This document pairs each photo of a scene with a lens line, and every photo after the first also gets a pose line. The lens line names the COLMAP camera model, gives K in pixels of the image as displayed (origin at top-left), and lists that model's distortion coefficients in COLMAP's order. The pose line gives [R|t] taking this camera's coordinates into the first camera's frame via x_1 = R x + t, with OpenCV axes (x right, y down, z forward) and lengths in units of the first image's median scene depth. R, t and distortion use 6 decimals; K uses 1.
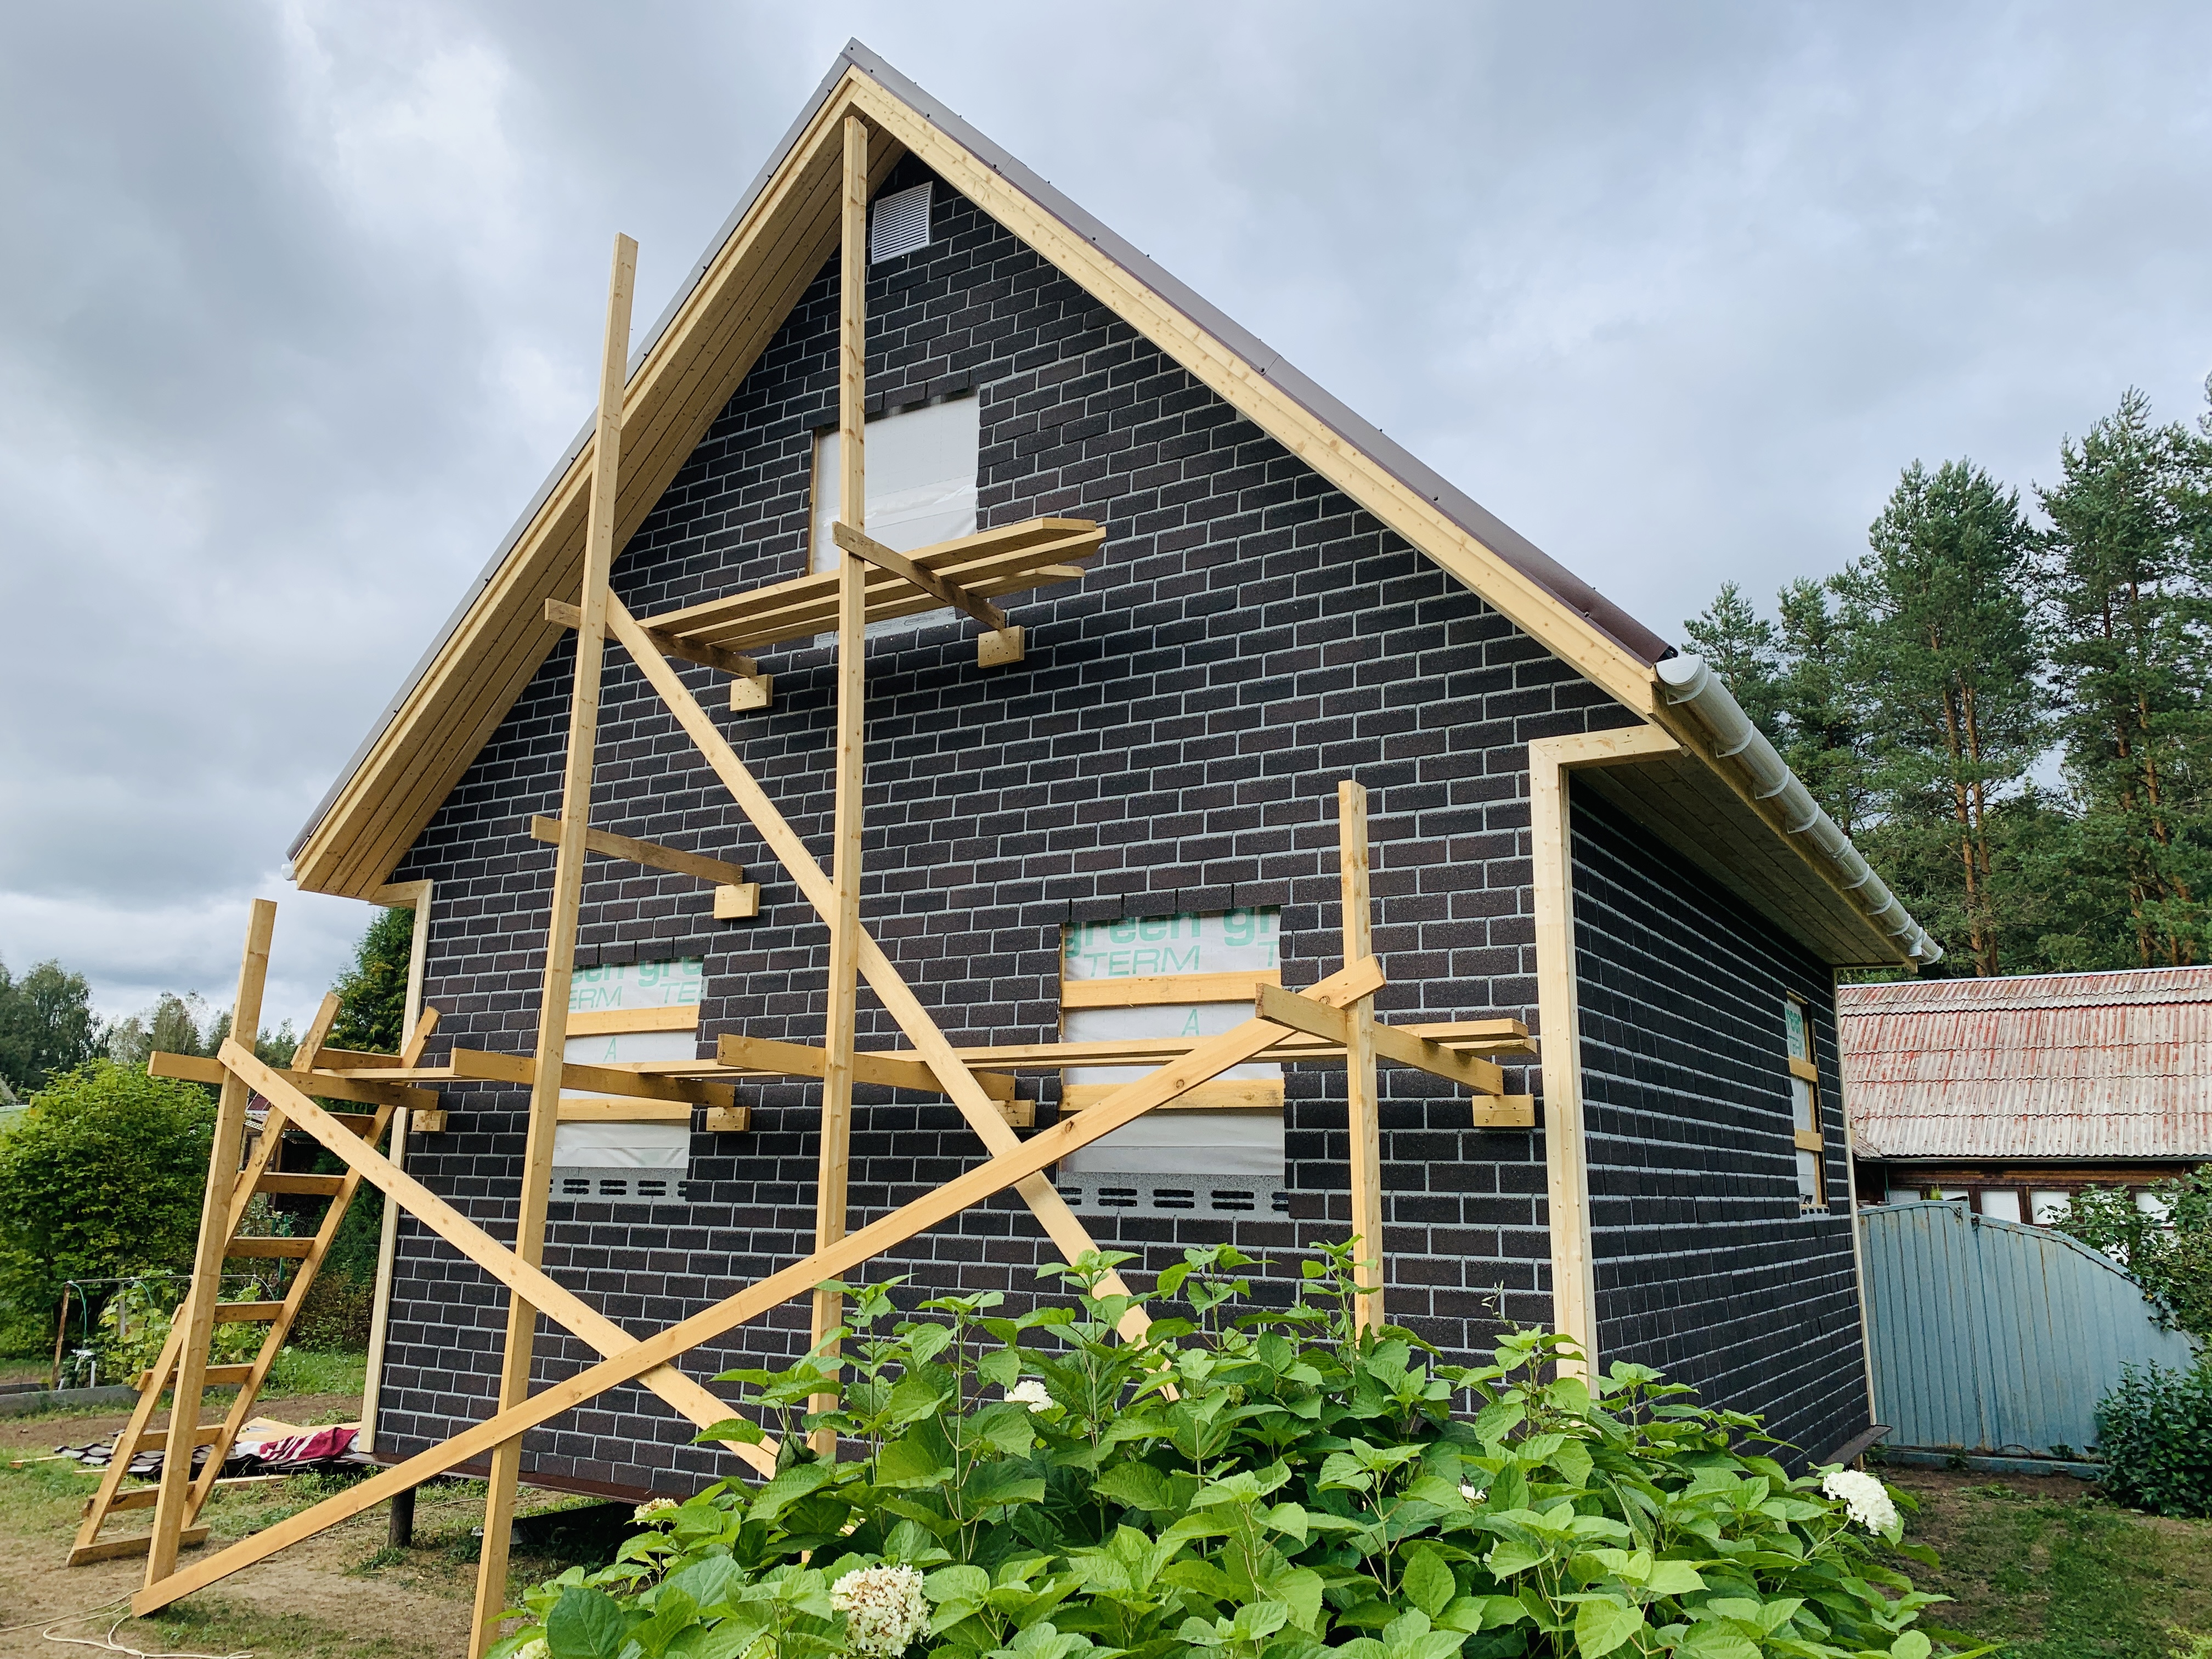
lens RADIAL K [[1657.1, 0, 1097.3], [0, 1657.1, 827.6], [0, 0, 1]] dist [0.044708, -0.045529]
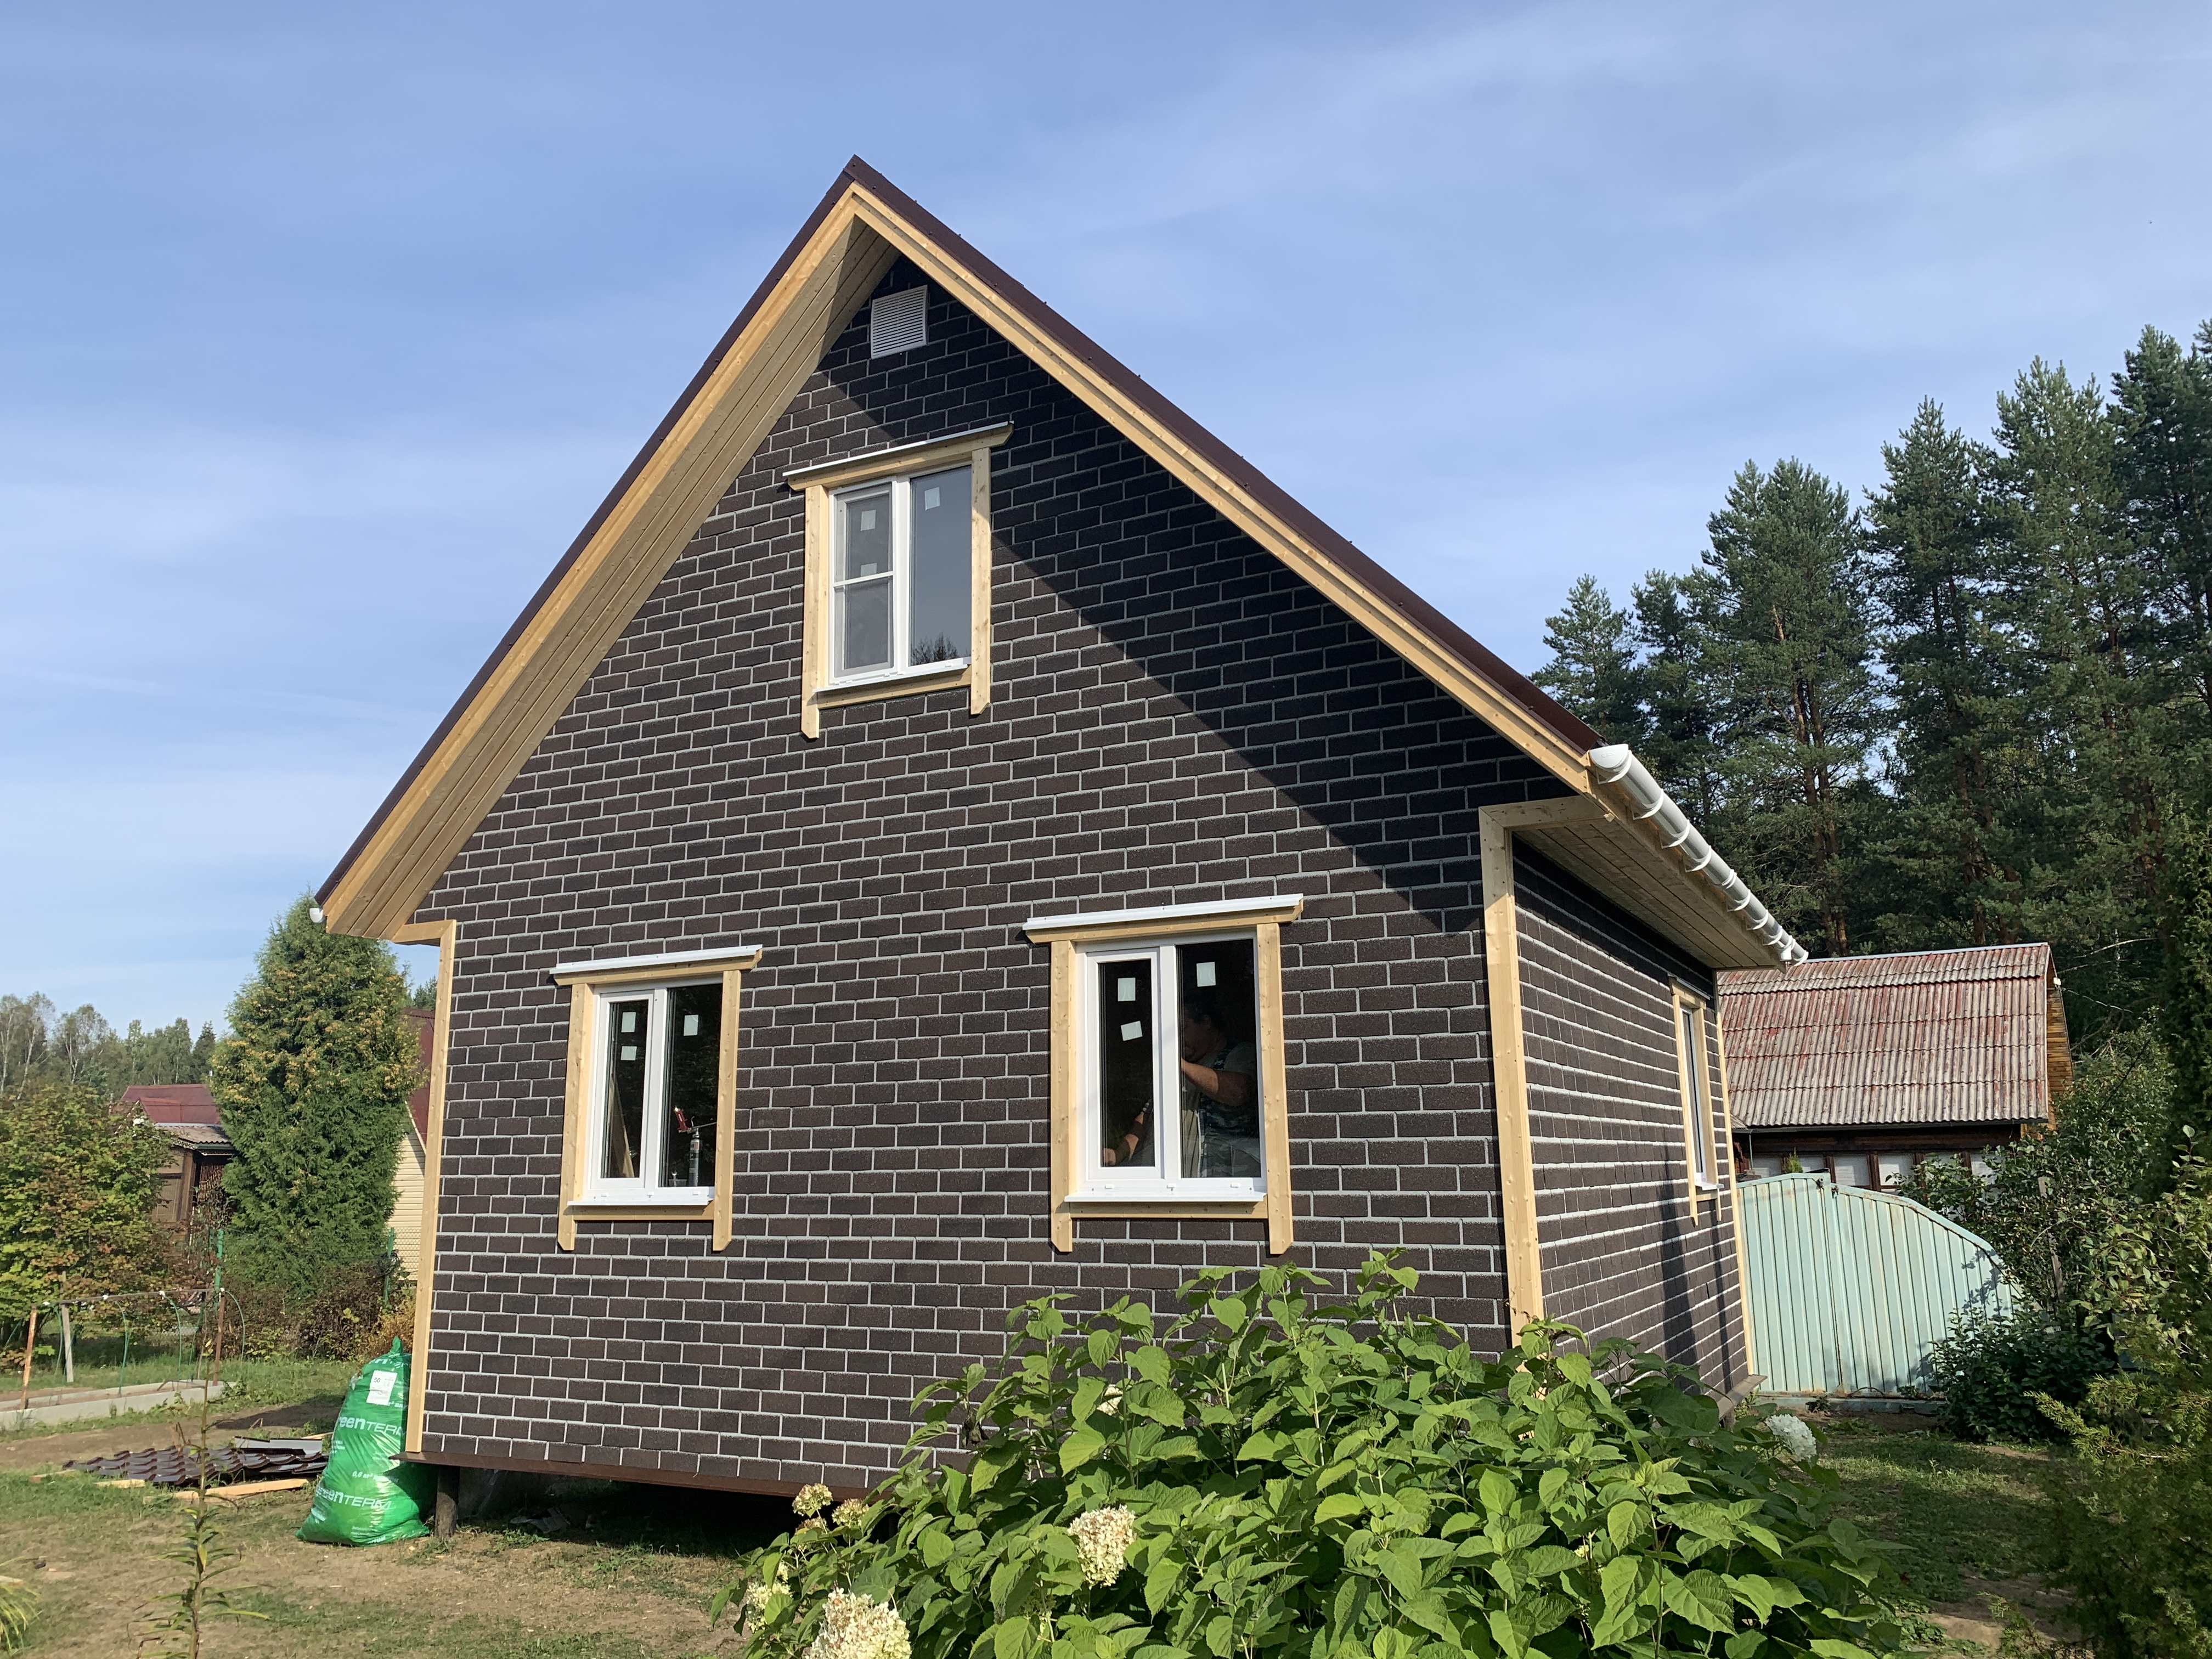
lens RADIAL K [[1650.1, 0, 1106.0], [0, 1650.1, 829.5], [0, 0, 1]] dist [0.060105, -0.071649]
pose [[0.996677, -0.011578, 0.080628, -0.083641], [0.010560, 0.999859, 0.013037, -0.045944], [-0.080768, -0.012143, 0.996659, -0.126464]]
